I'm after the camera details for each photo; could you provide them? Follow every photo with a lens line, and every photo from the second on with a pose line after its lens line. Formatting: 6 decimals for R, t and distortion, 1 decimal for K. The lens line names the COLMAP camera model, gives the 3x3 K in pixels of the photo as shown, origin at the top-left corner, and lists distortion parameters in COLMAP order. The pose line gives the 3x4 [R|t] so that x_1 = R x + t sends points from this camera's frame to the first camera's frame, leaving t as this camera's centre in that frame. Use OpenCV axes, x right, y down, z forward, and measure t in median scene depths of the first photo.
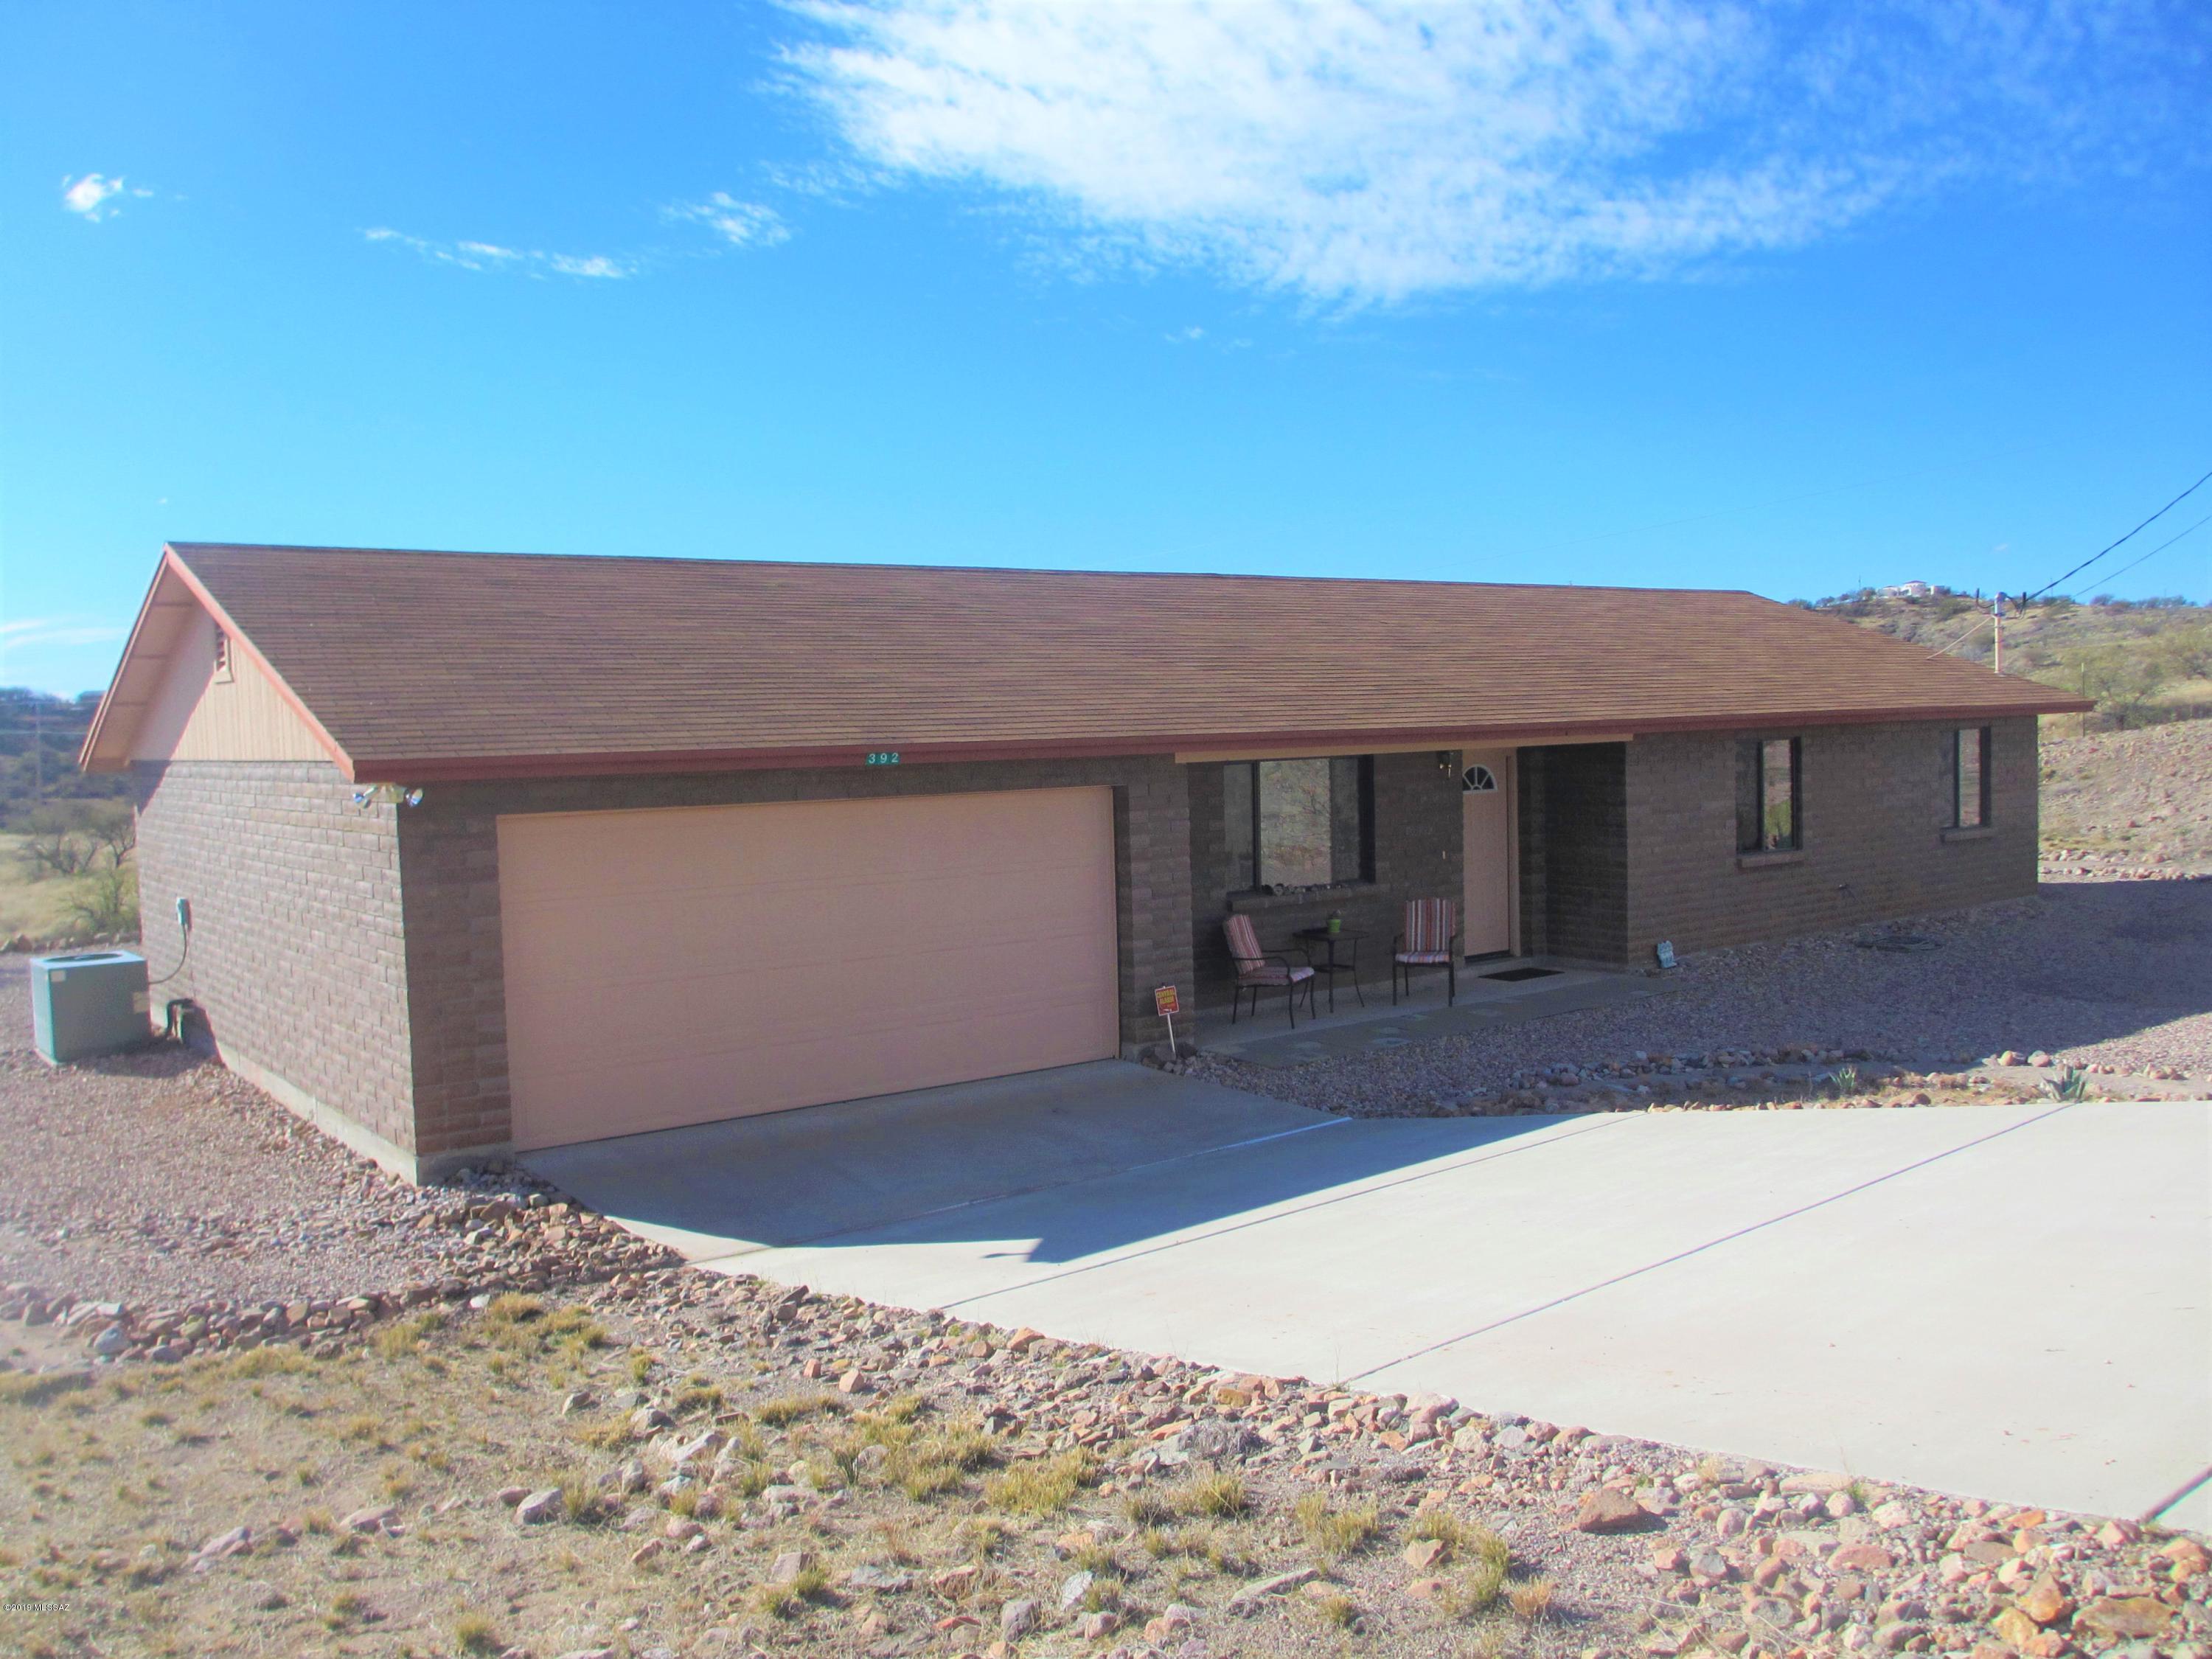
lens RADIAL K [[1830.4, 0, 1112.9], [0, 1830.4, 830.7], [0, 0, 1]] dist [-0.034115, 0.014614]
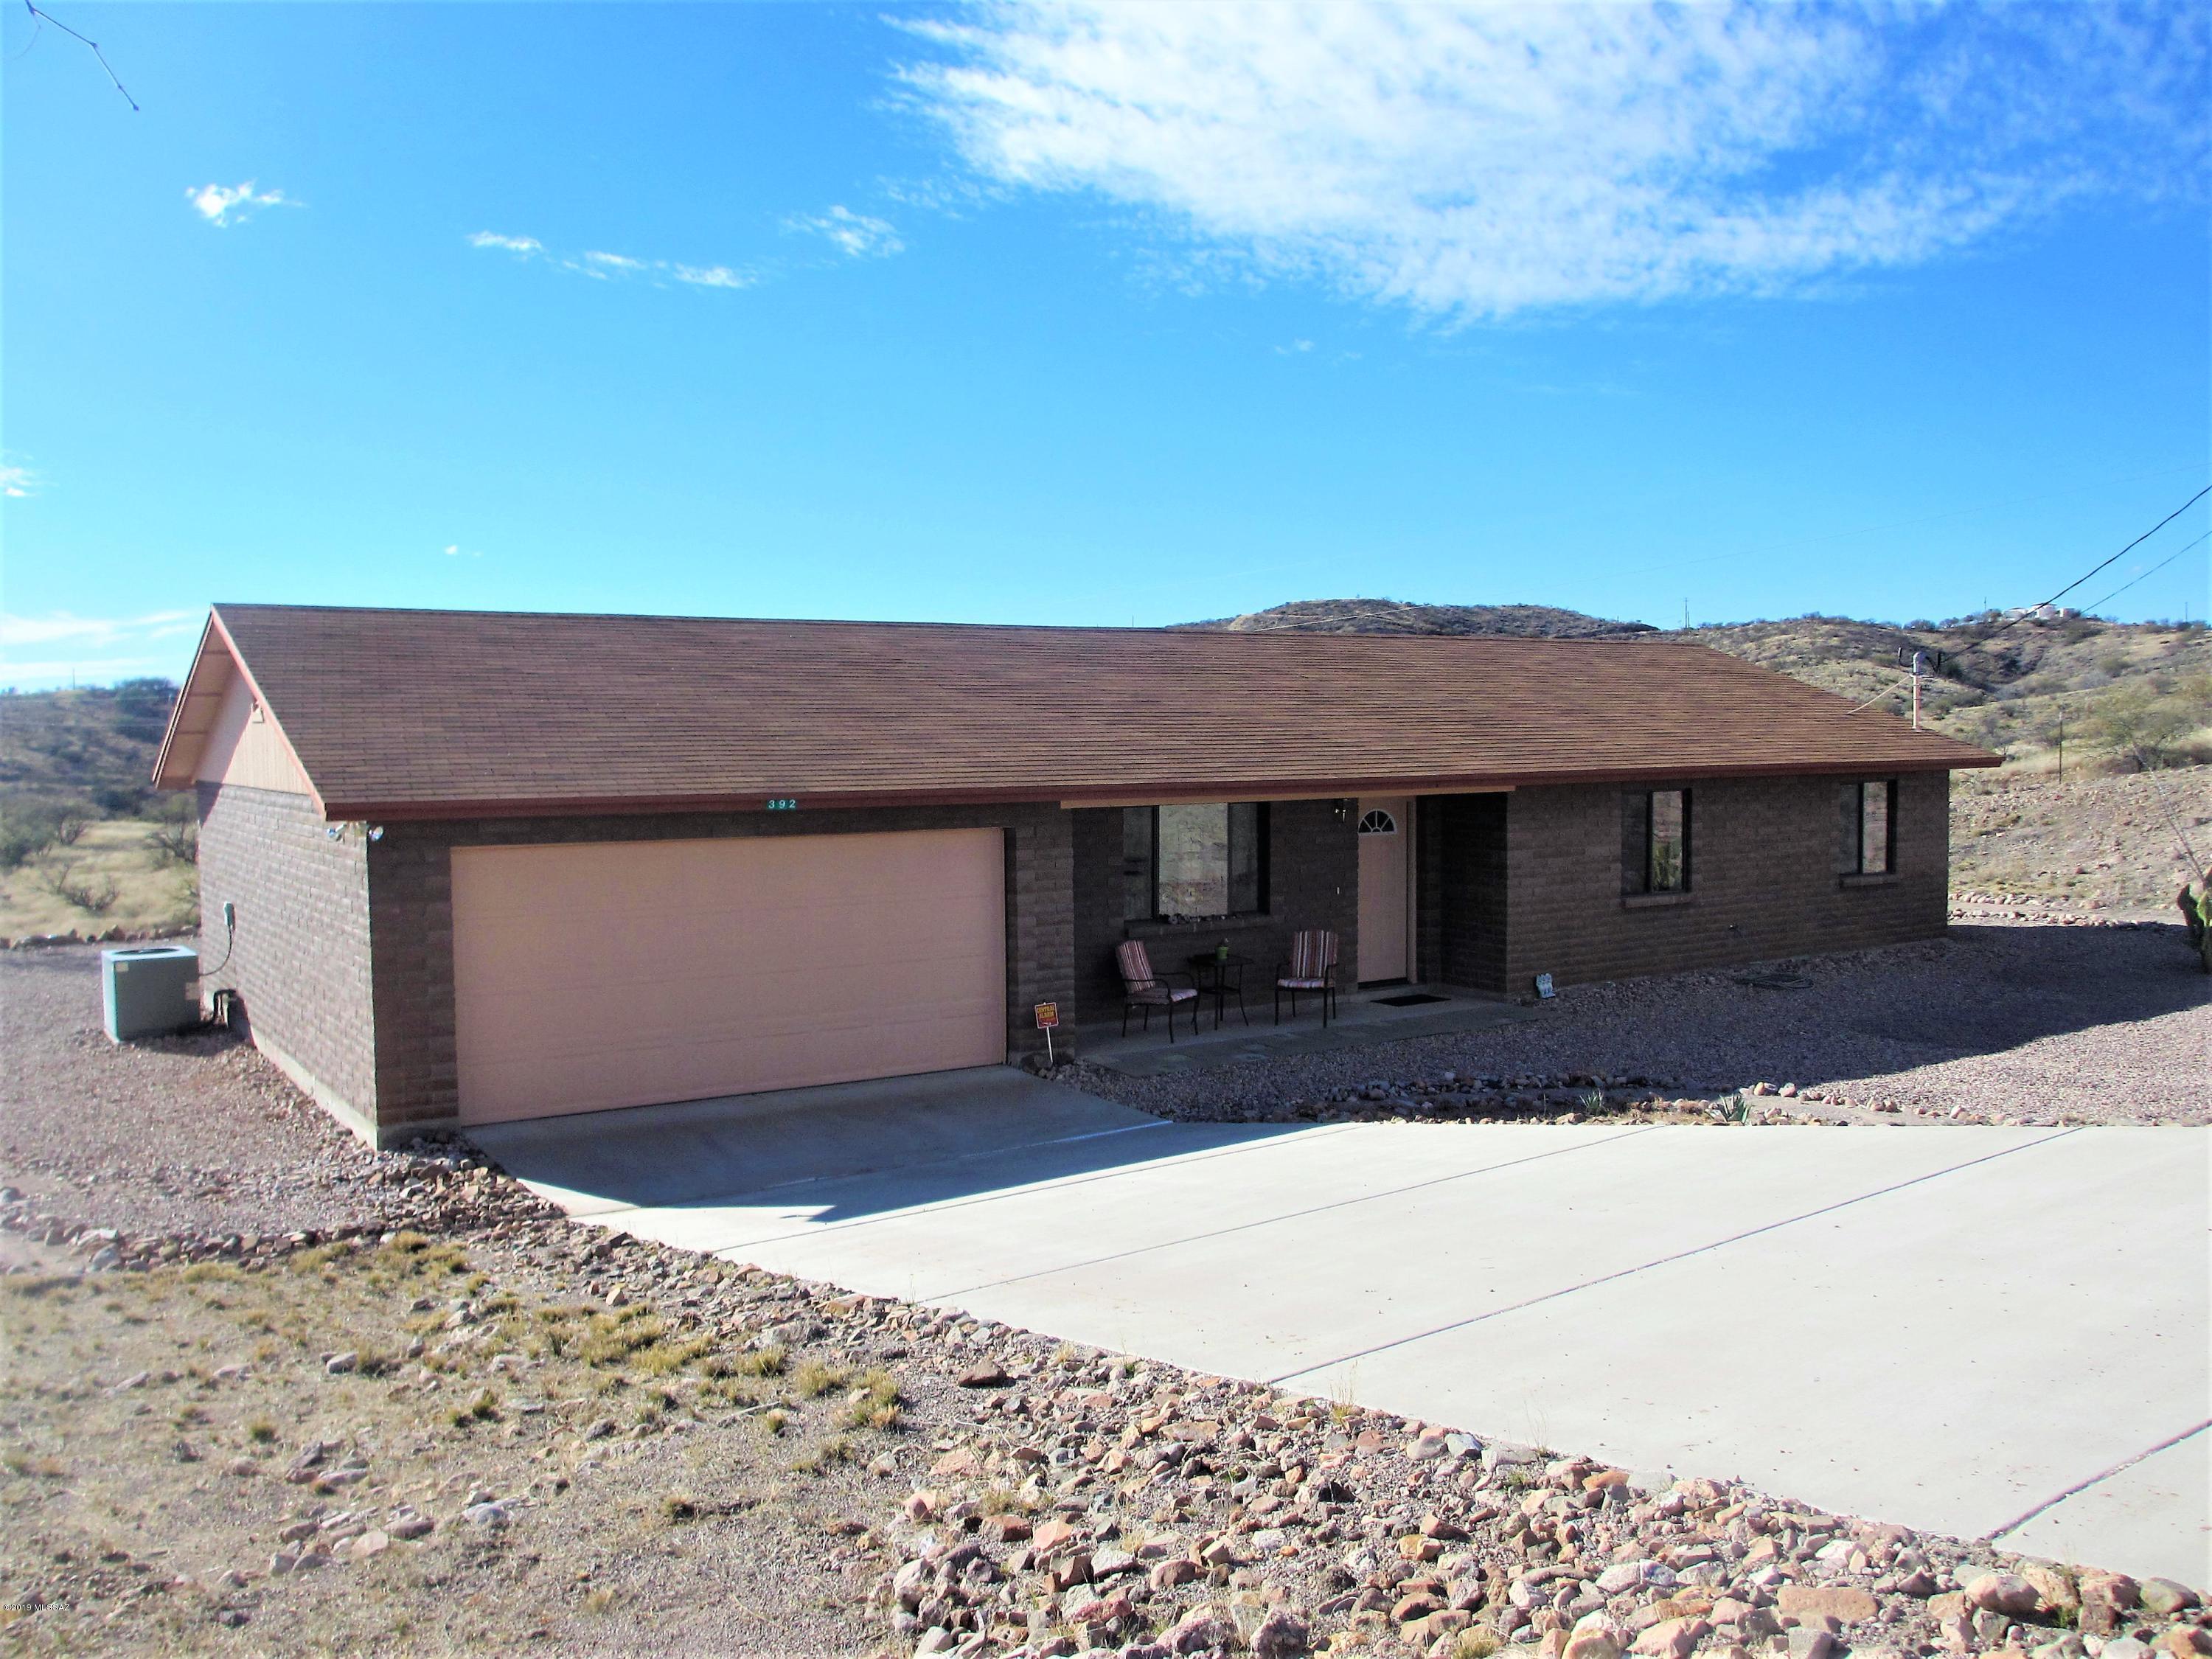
lens RADIAL K [[1830.4, 0, 1099.8], [0, 1830.4, 814.6], [0, 0, 1]] dist [-0.034115, 0.014614]
pose [[0.997725, 0.021907, -0.063764, 0.109840], [-0.022755, 0.999662, -0.012608, -0.015913], [0.063466, 0.014030, 0.997885, -0.118422]]
